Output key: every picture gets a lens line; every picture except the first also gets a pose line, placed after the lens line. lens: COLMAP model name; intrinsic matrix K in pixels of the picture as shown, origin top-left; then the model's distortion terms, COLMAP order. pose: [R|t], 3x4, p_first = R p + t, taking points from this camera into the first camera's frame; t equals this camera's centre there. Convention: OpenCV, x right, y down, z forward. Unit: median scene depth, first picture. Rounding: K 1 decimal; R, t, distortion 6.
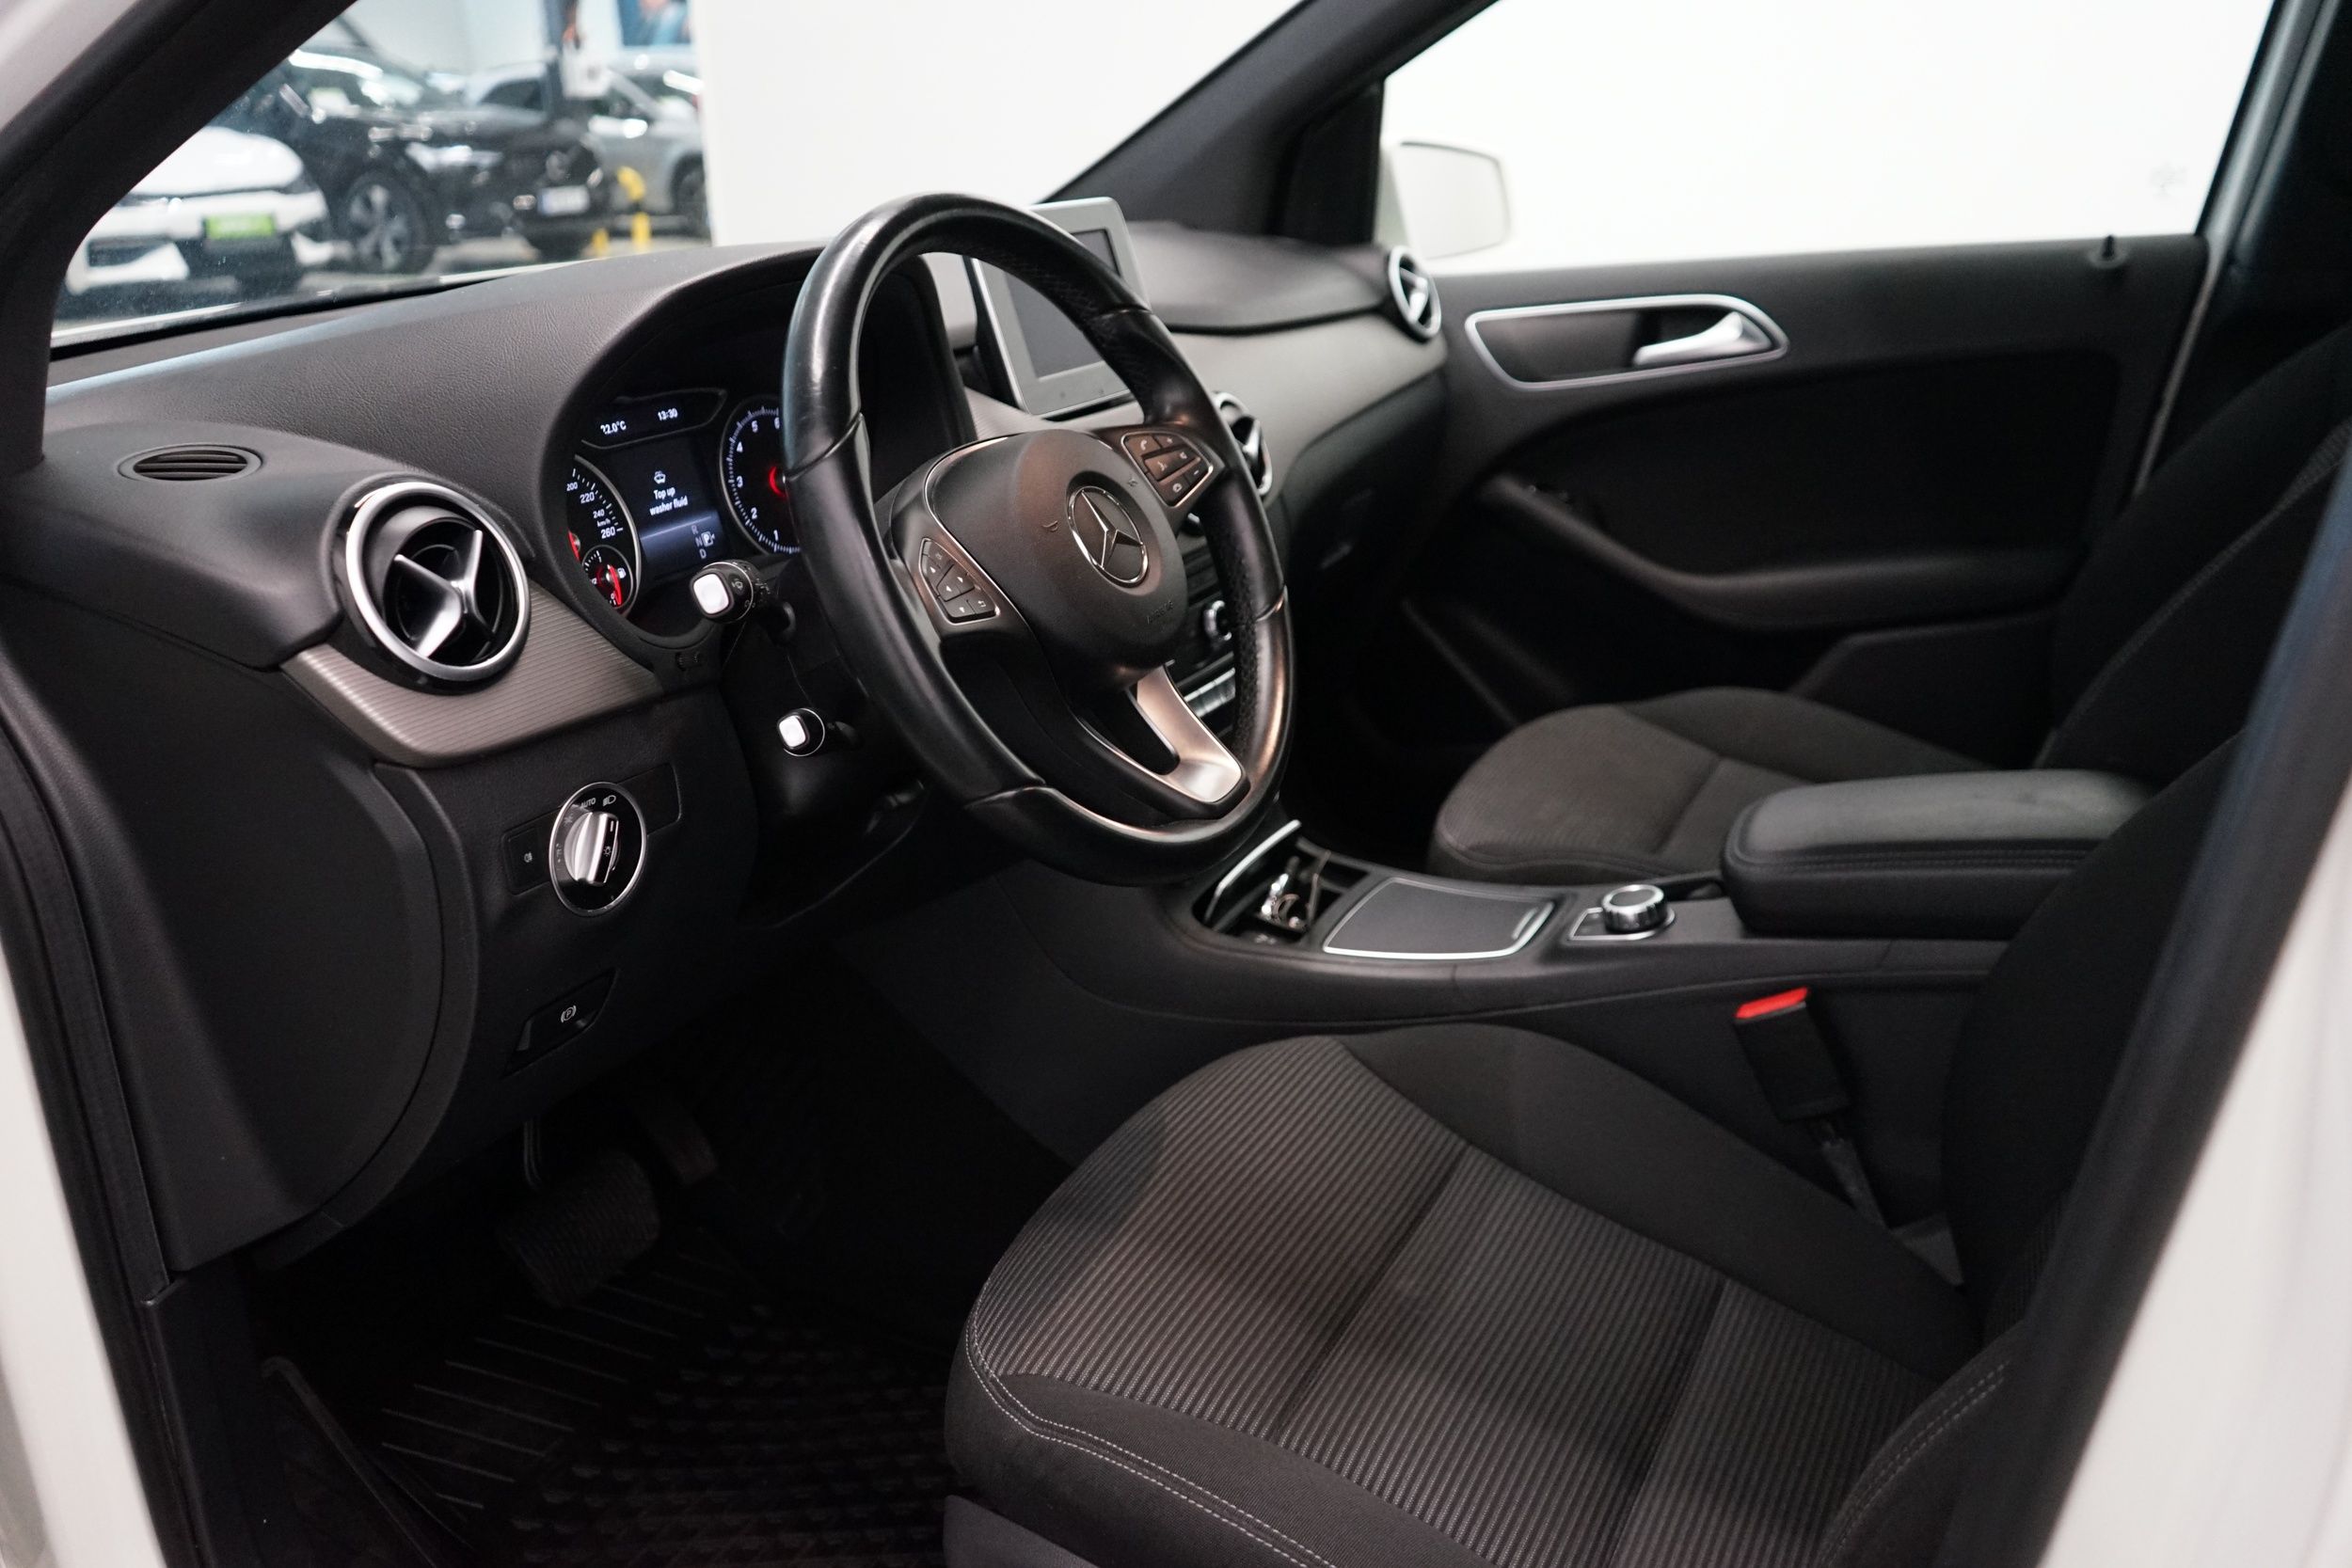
lens RADIAL K [[1895.3, 0, 1169.6], [0, 1895.3, 781.4], [0, 0, 1]] dist [-0.016142, 0.010426]
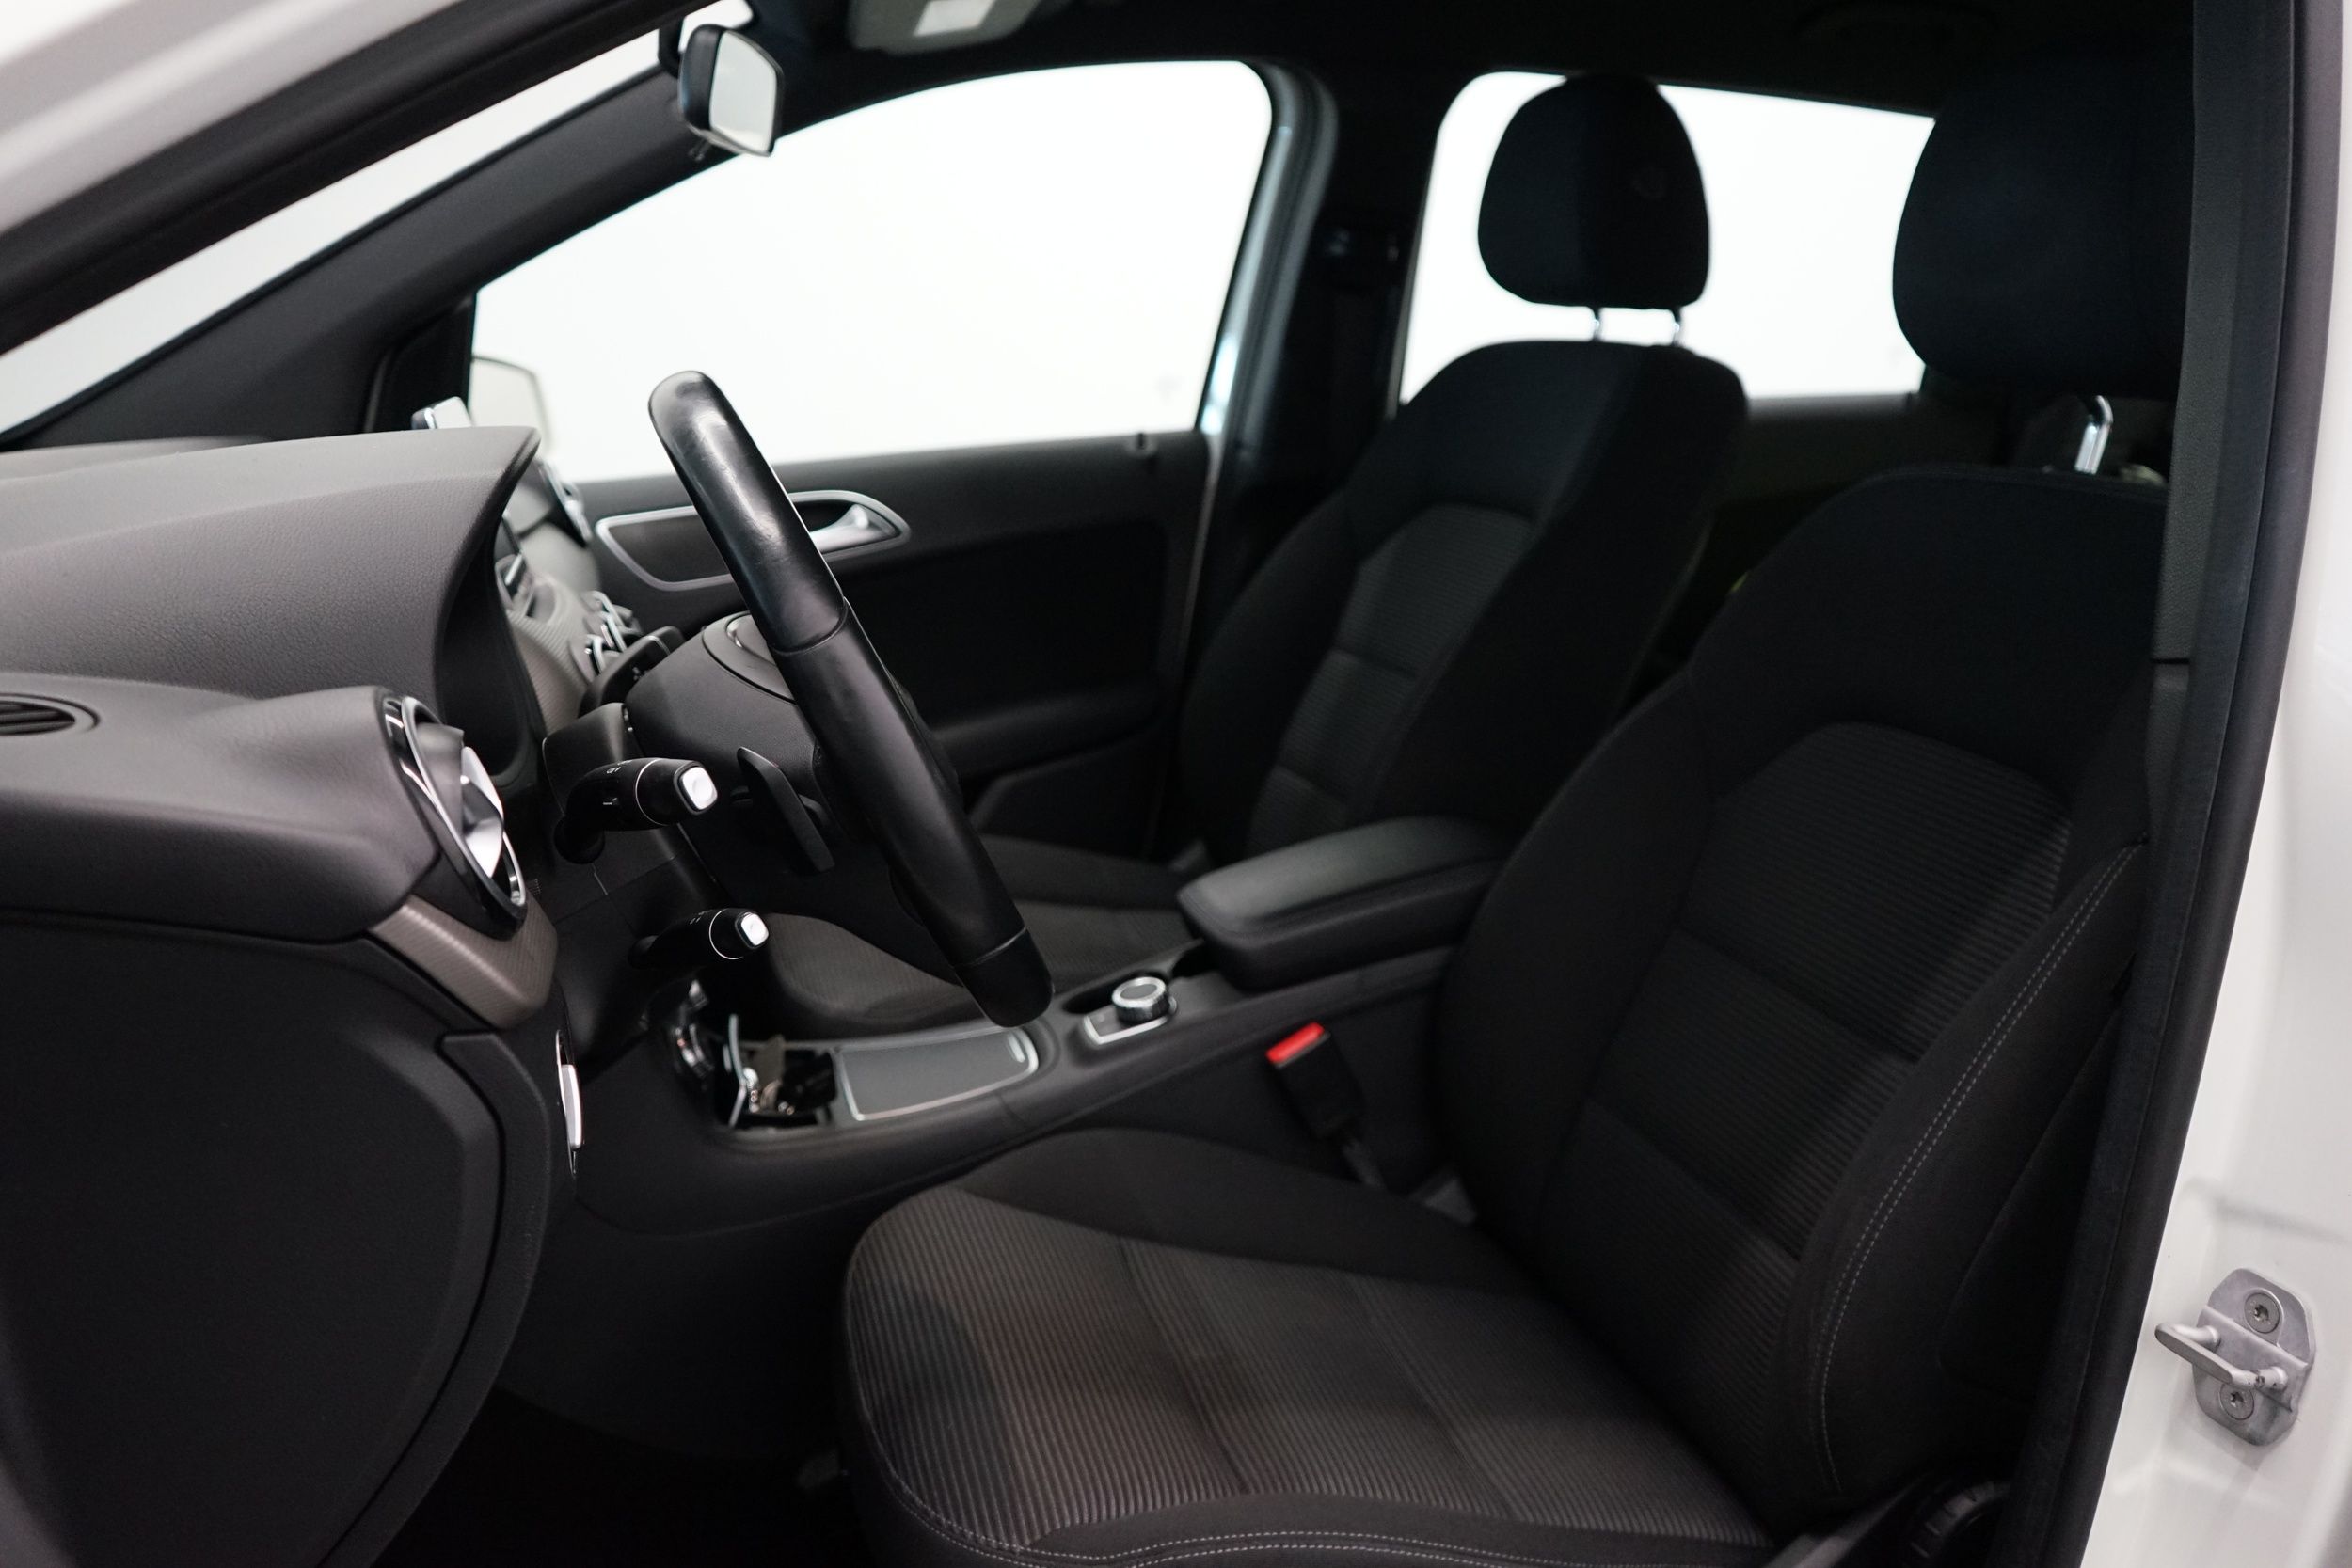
lens RADIAL K [[1895.3, 0, 1174.8], [0, 1895.3, 782.3], [0, 0, 1]] dist [-0.016142, 0.010426]
pose [[0.738216, -0.132344, 0.661454, -0.475579], [0.208742, 0.977254, -0.037437, -0.014253], [-0.641454, 0.165710, 0.749051, 0.115677]]
